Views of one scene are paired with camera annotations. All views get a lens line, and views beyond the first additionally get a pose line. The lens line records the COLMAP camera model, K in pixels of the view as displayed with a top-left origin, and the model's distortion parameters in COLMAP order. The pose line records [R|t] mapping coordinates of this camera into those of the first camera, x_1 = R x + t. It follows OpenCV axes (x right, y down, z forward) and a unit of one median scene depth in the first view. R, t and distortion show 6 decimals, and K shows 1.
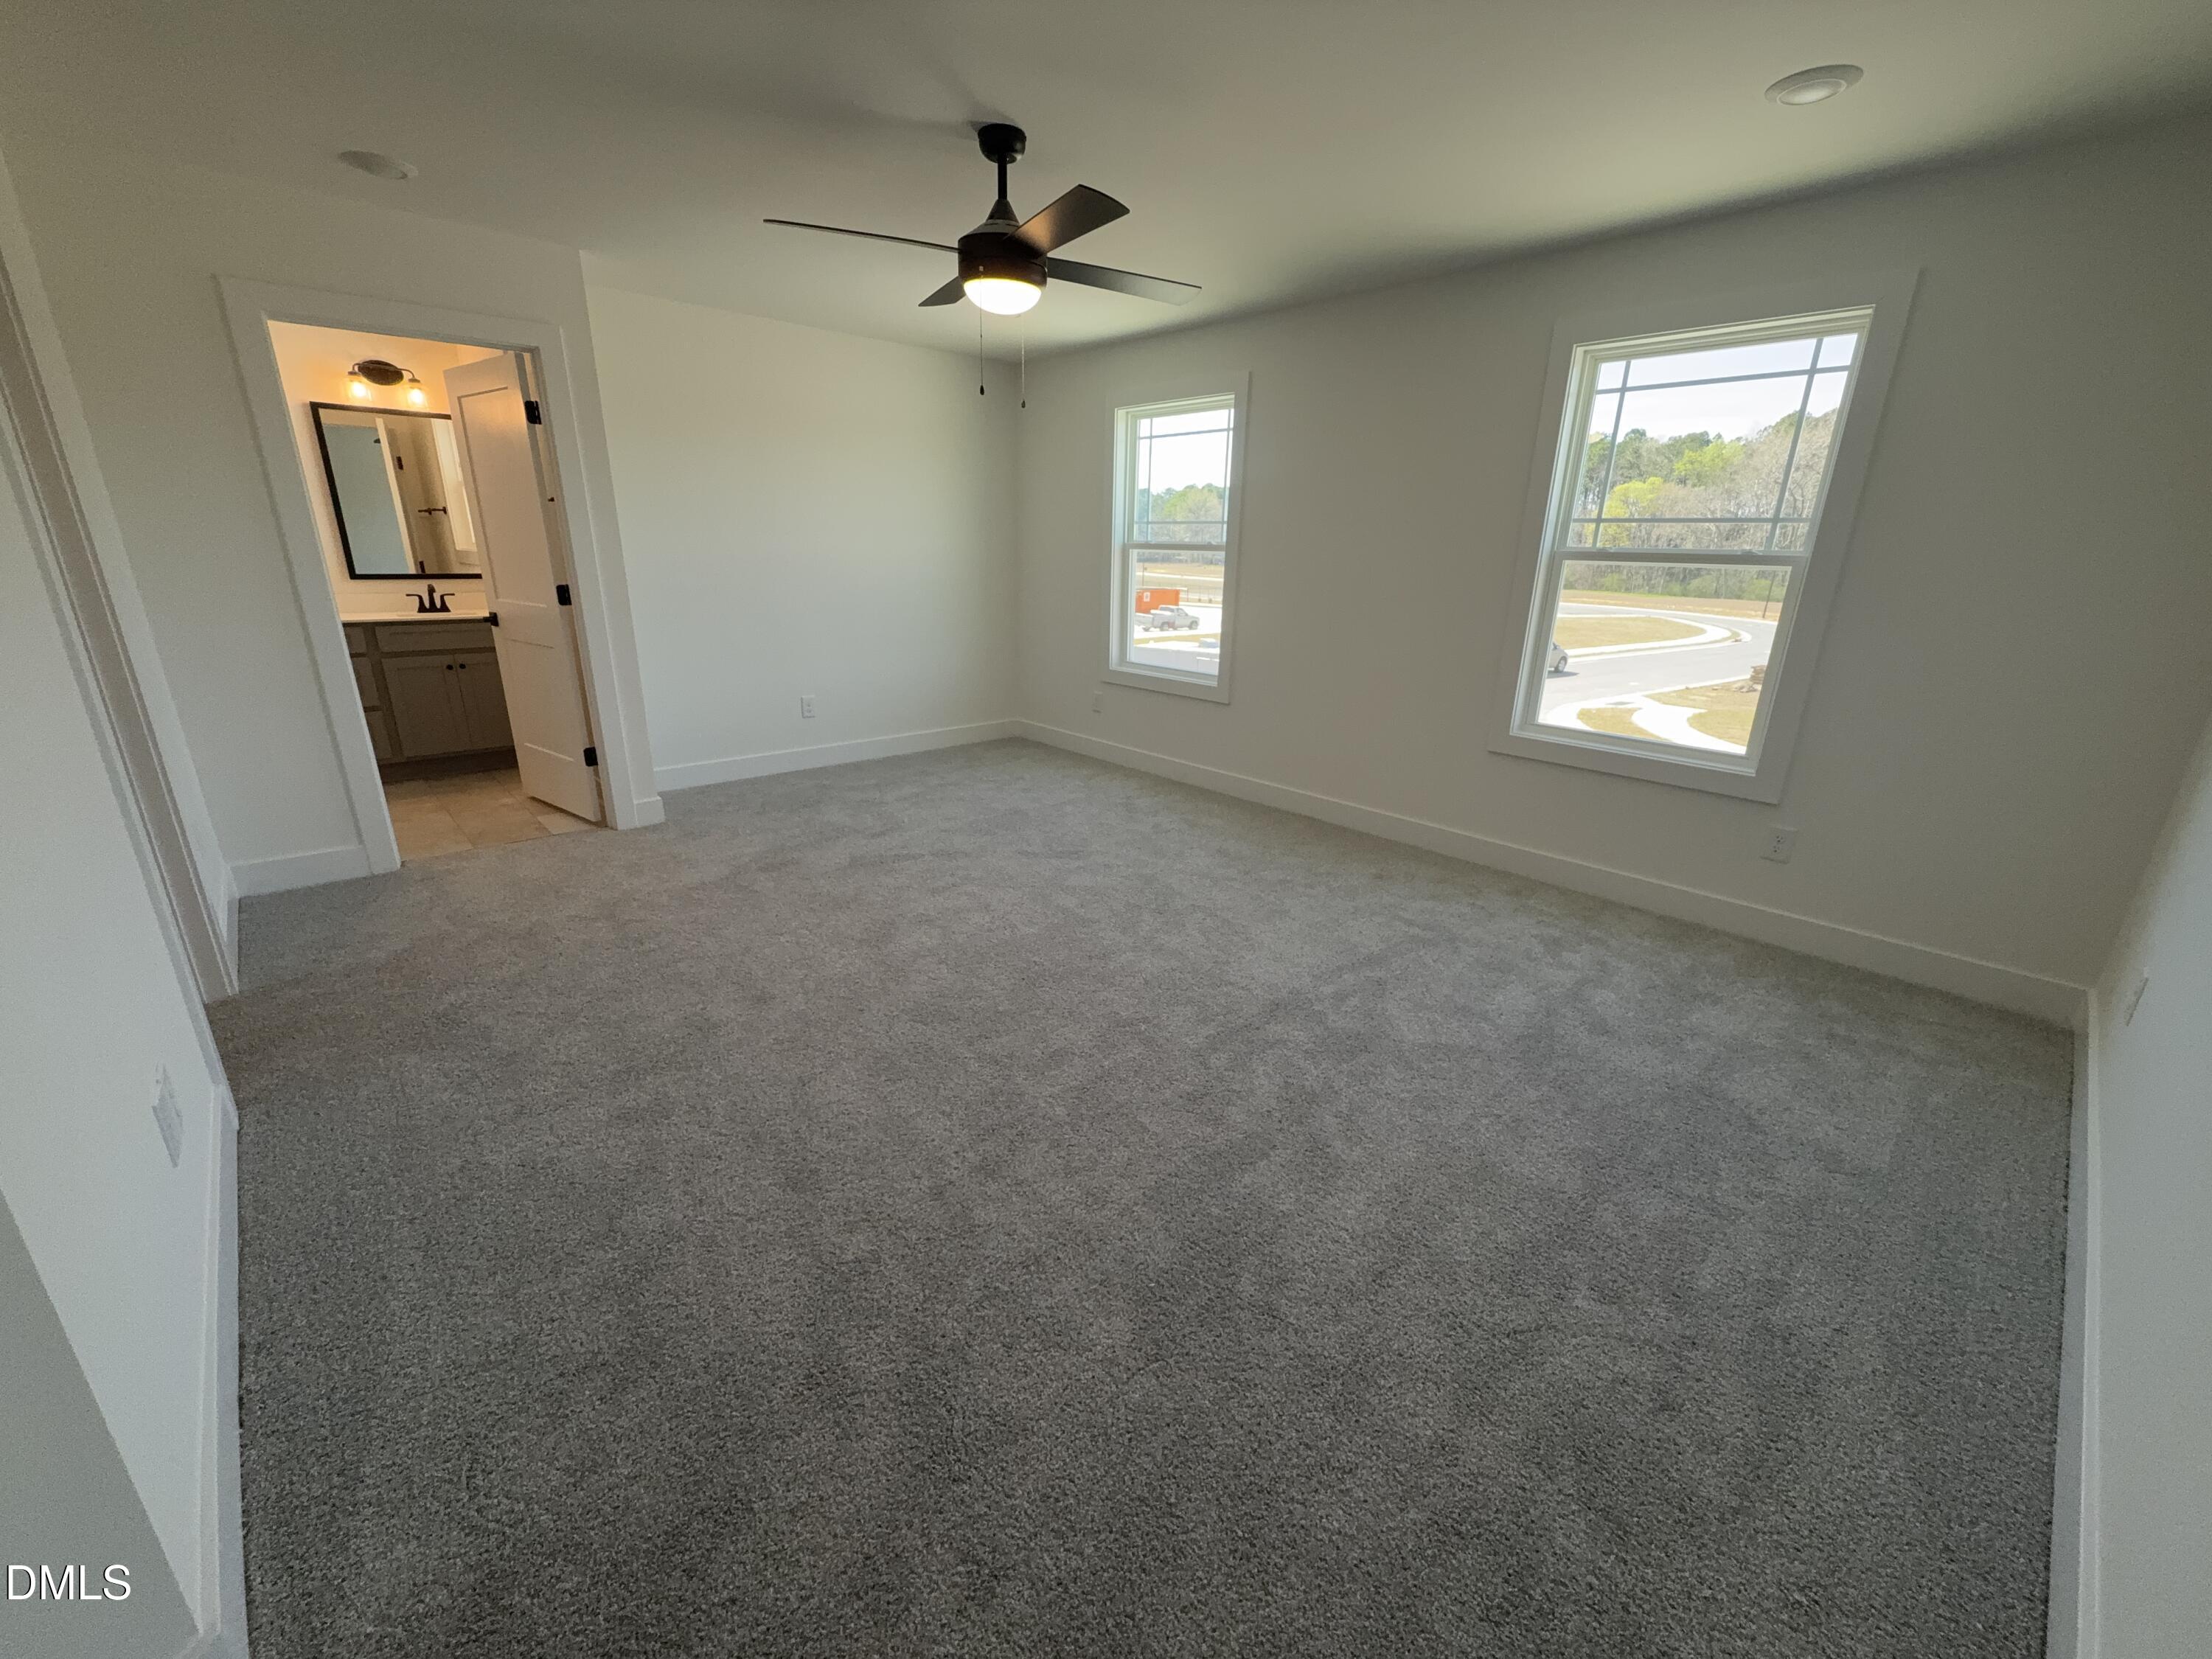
lens RADIAL K [[883.7, 0, 1104.0], [0, 883.7, 833.4], [0, 0, 1]] dist [-0.000730, 0.001078]
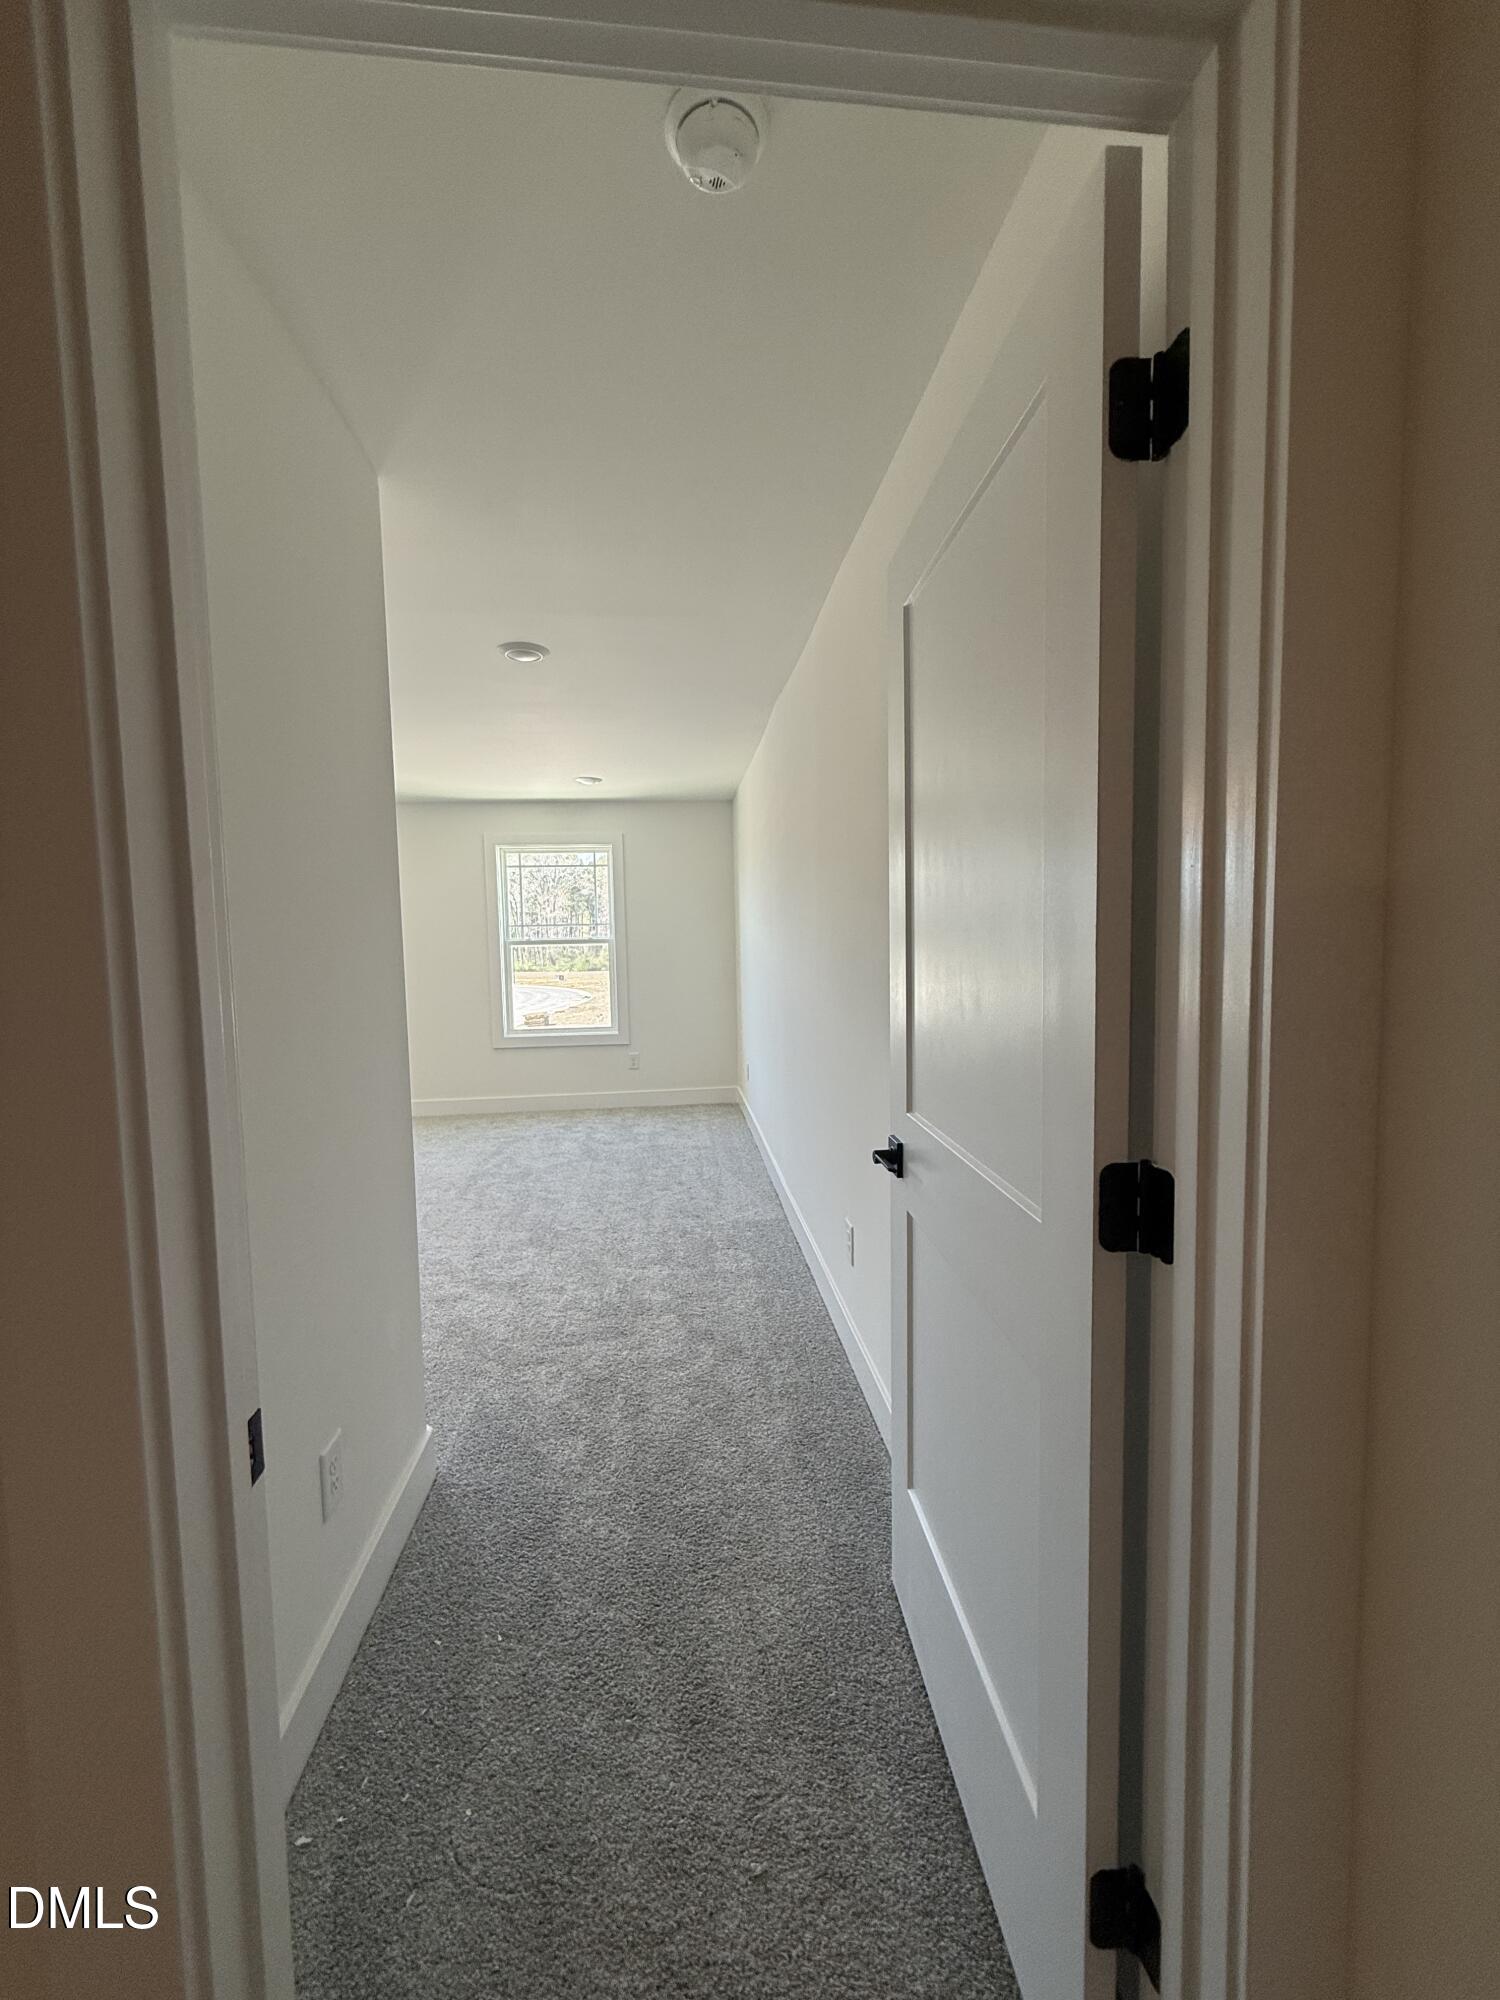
lens RADIAL K [[799.0, 0, 754.5], [0, 799.0, 996.1], [0, 0, 1]] dist [-0.000730, 0.001078]
pose [[0.598400, -0.095872, 0.795441, -1.017563], [0.280659, 0.954991, -0.096034, 0.213974], [-0.750432, 0.280715, 0.598374, -0.763004]]
